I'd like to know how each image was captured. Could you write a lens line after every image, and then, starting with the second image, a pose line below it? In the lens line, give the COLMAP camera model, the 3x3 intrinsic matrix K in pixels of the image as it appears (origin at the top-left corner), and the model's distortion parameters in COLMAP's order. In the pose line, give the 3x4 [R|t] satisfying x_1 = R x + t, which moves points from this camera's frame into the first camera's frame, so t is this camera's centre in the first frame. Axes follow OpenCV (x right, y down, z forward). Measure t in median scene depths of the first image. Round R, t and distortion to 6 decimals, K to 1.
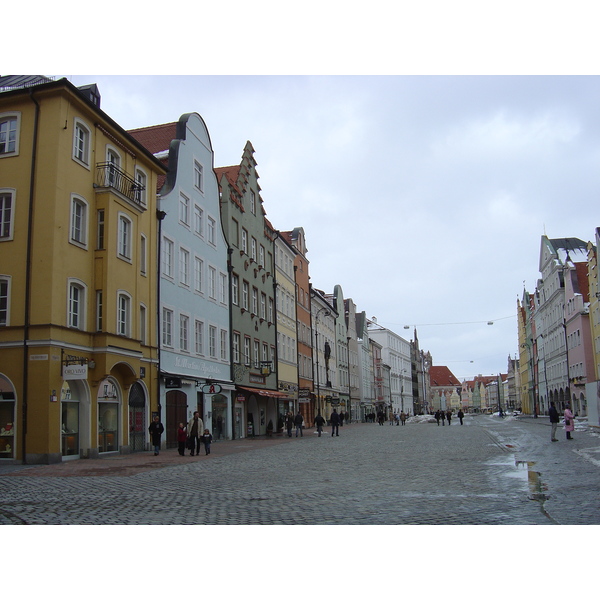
lens RADIAL K [[667.6, 0, 298.6], [0, 667.6, 300.1], [0, 0, 1]] dist [-0.132388, 0.000000]
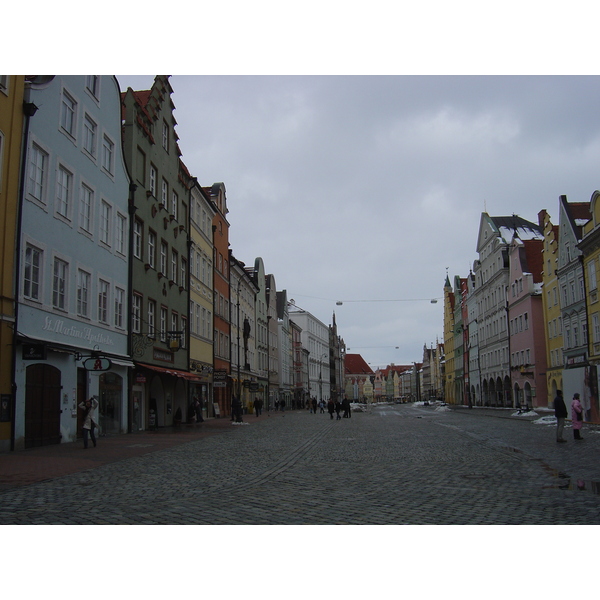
lens RADIAL K [[667.6, 0, 301.0], [0, 667.6, 299.9], [0, 0, 1]] dist [-0.132388, 0.000000]
pose [[0.990556, 0.031453, 0.133454, -0.006320], [-0.034113, 0.999261, 0.017693, 0.027528], [-0.132799, -0.022079, 0.990897, 0.166473]]
